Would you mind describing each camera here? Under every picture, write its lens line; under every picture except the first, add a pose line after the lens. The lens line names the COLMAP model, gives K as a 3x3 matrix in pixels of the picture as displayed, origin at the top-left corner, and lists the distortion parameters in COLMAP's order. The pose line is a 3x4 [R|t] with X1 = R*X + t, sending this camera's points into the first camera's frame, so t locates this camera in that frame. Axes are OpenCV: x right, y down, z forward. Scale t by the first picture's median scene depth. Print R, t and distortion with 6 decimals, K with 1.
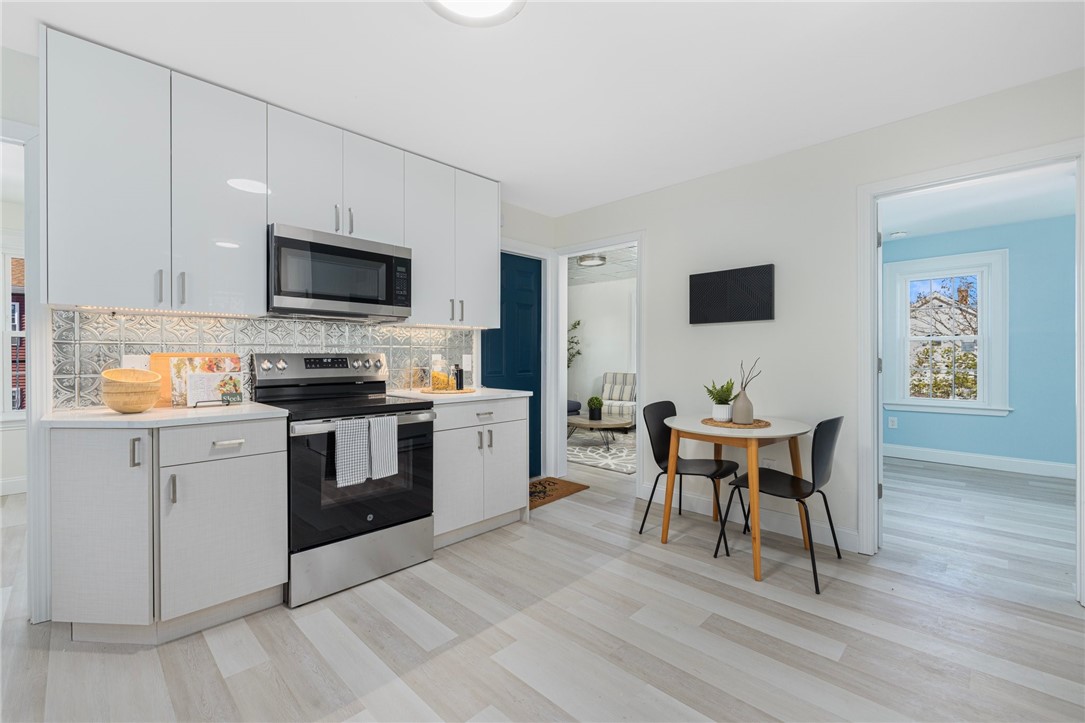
lens RADIAL K [[464.8, 0, 538.2], [0, 464.8, 359.9], [0, 0, 1]] dist [-0.001080, 0.000680]
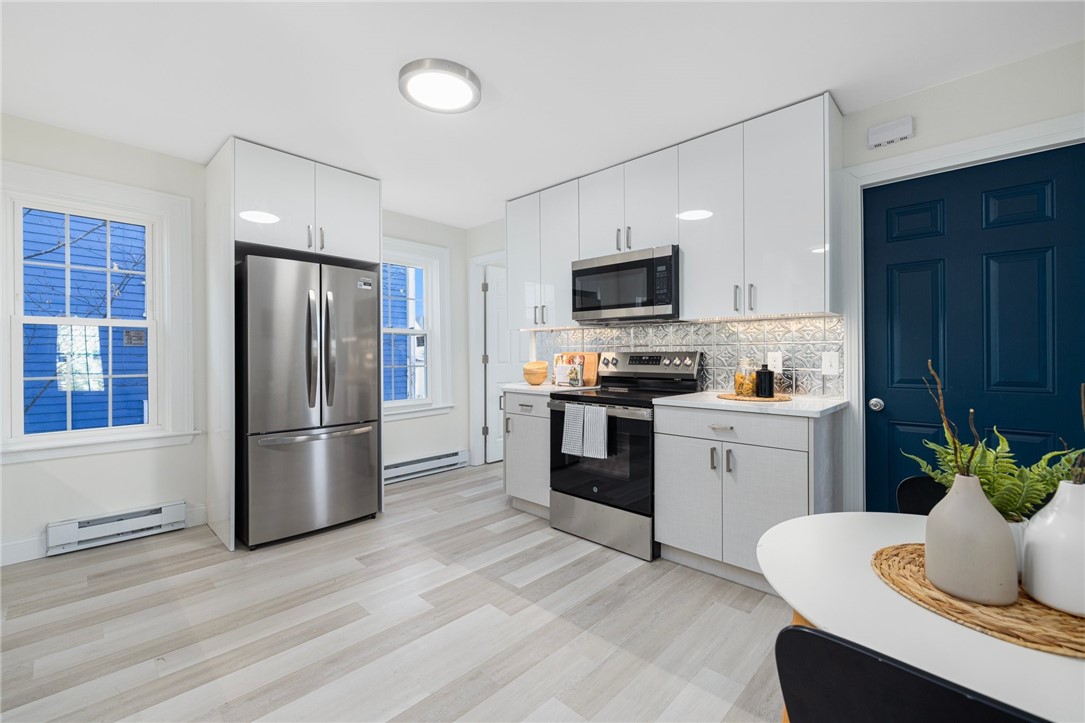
lens RADIAL K [[464.8, 0, 531.3], [0, 464.8, 353.6], [0, 0, 1]] dist [-0.001080, 0.000680]
pose [[-0.002498, -0.003169, -0.999992, 0.733331], [-0.006692, 0.999973, -0.003152, -0.004392], [0.999974, 0.006684, -0.002519, 0.736675]]
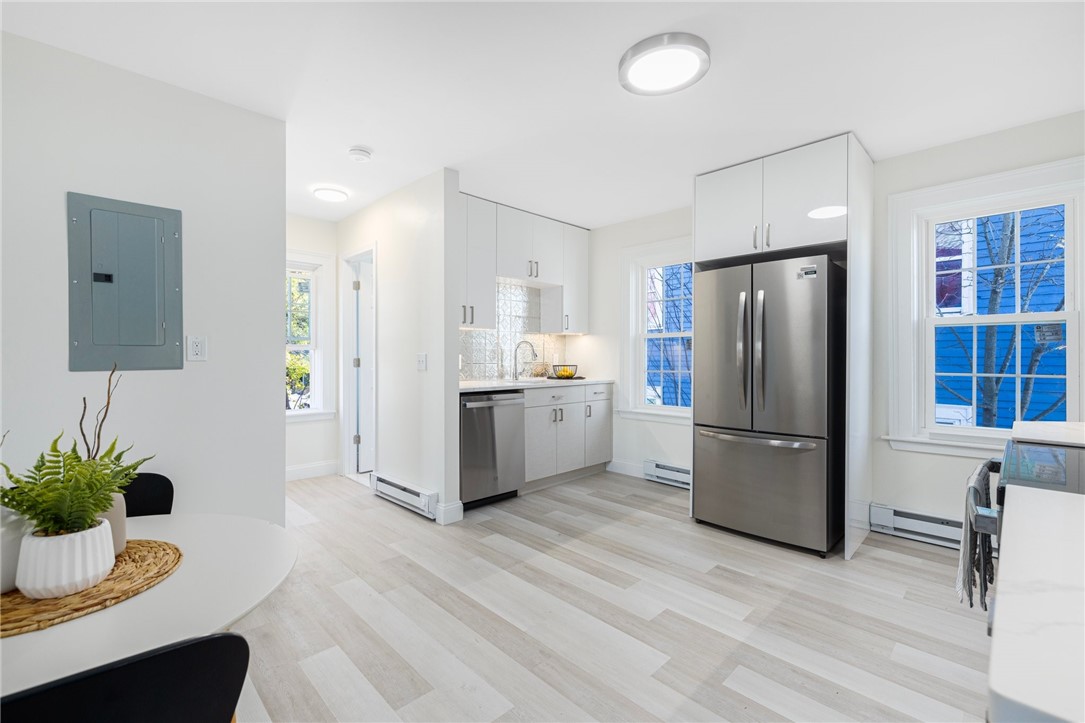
lens RADIAL K [[464.8, 0, 523.9], [0, 464.8, 356.9], [0, 0, 1]] dist [-0.001080, 0.000680]
pose [[-0.998880, 0.001250, 0.047293, 0.109807], [0.001909, 0.999902, 0.013880, -0.018441], [-0.047271, 0.013955, -0.998785, 1.337824]]
